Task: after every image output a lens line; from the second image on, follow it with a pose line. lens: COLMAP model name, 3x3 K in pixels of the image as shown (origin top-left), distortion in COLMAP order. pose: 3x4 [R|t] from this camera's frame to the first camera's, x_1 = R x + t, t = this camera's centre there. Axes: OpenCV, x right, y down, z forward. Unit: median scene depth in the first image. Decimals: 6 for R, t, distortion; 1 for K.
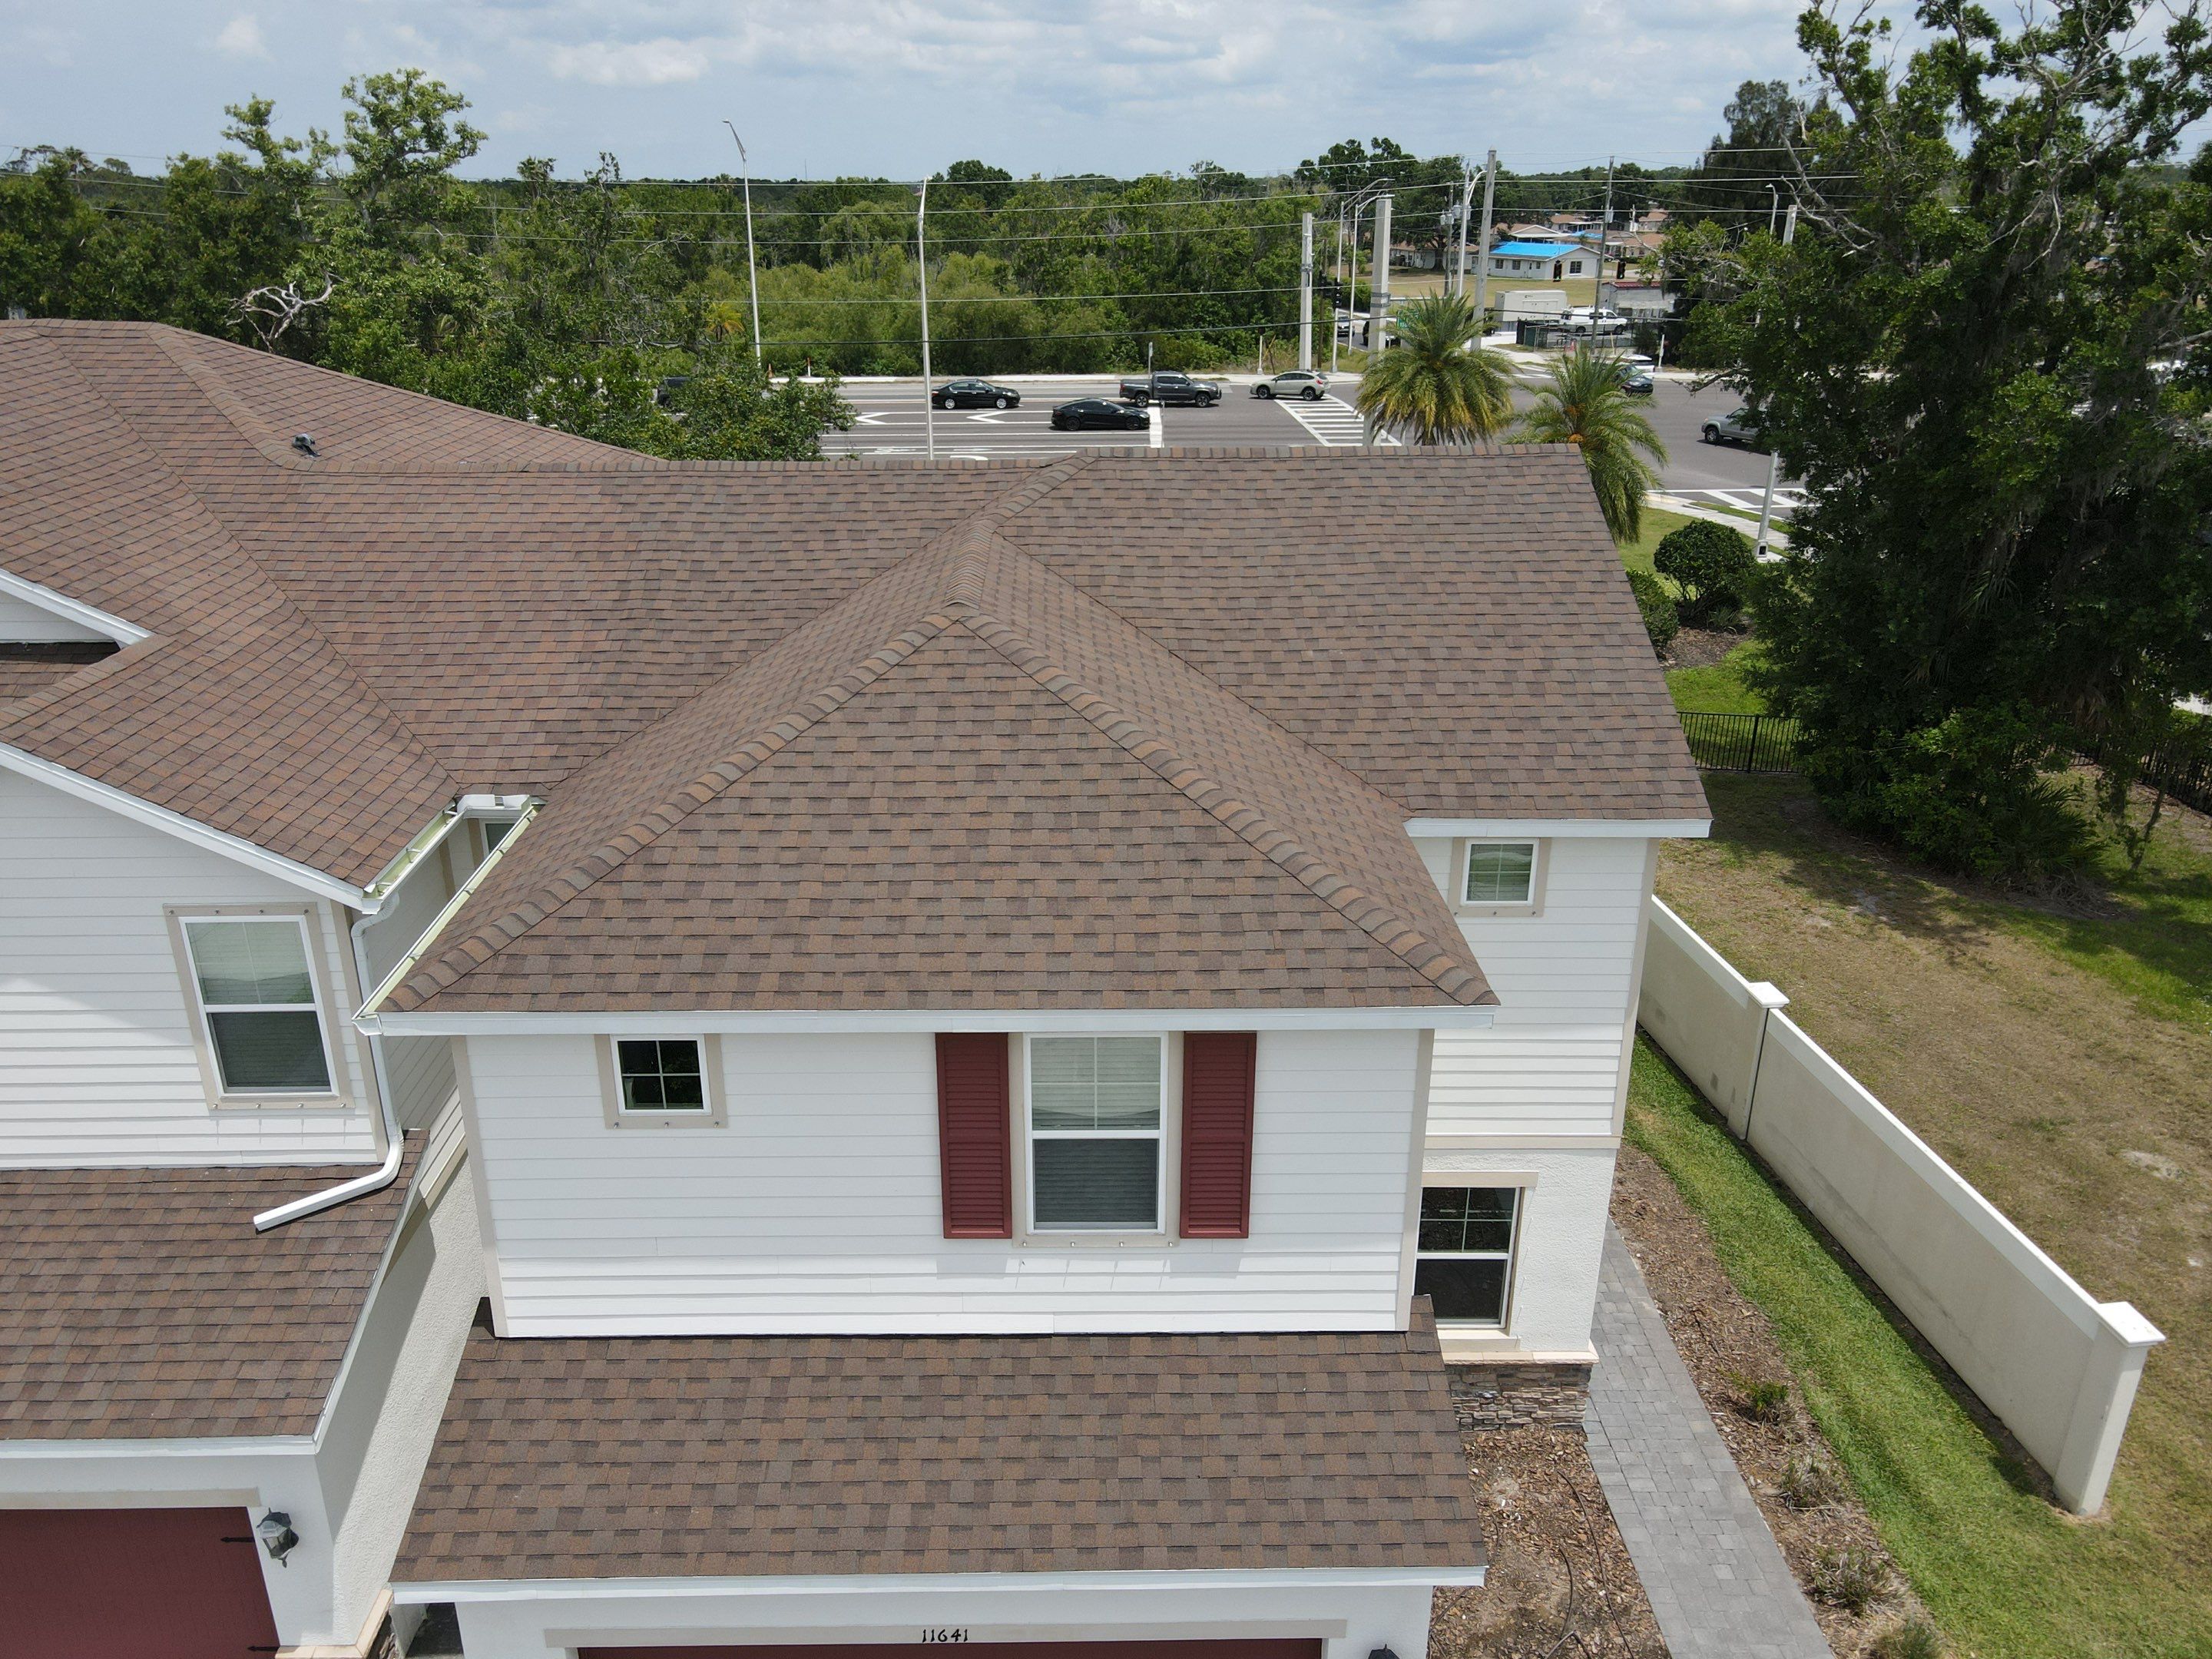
lens RADIAL K [[1614.3, 0, 1074.8], [0, 1614.3, 827.3], [0, 0, 1]] dist [0.007161, 0.017990]
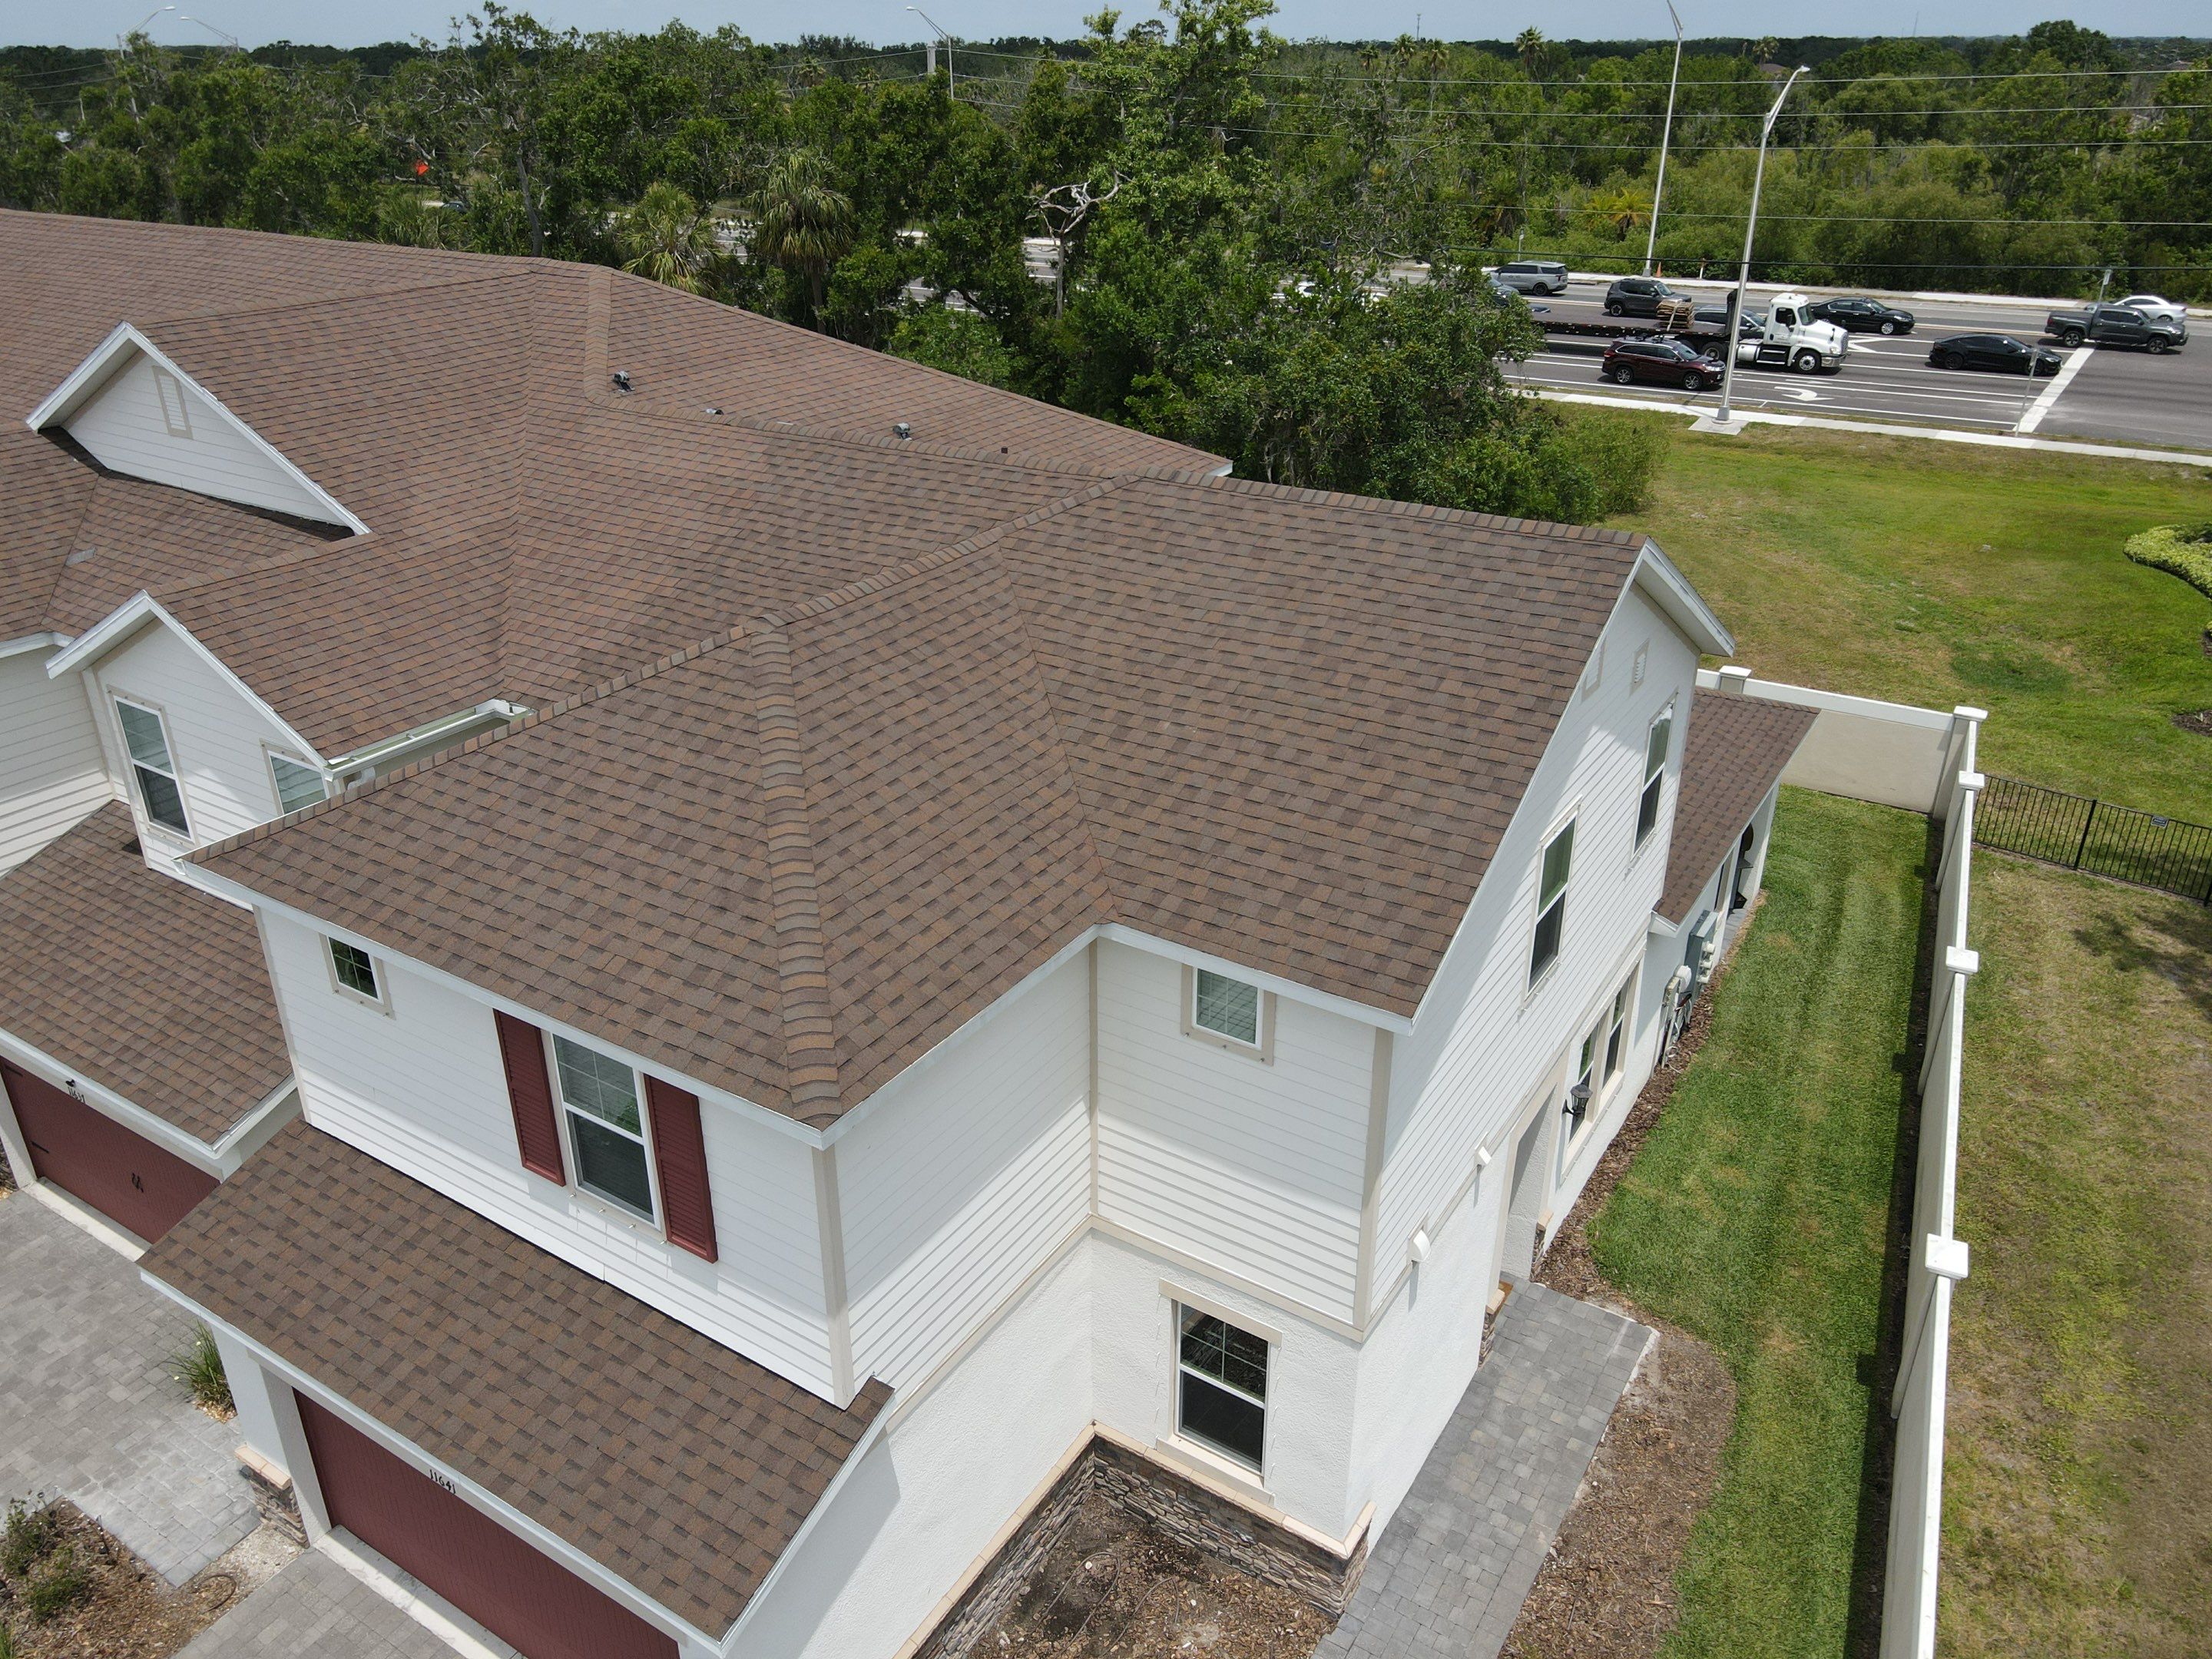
lens RADIAL K [[1614.3, 0, 1092.5], [0, 1614.3, 823.3], [0, 0, 1]] dist [0.007161, 0.017990]
pose [[0.833616, 0.236494, -0.499154, 0.524224], [-0.200717, 0.971624, 0.125137, -0.142122], [0.514584, -0.004128, 0.857430, 0.147033]]
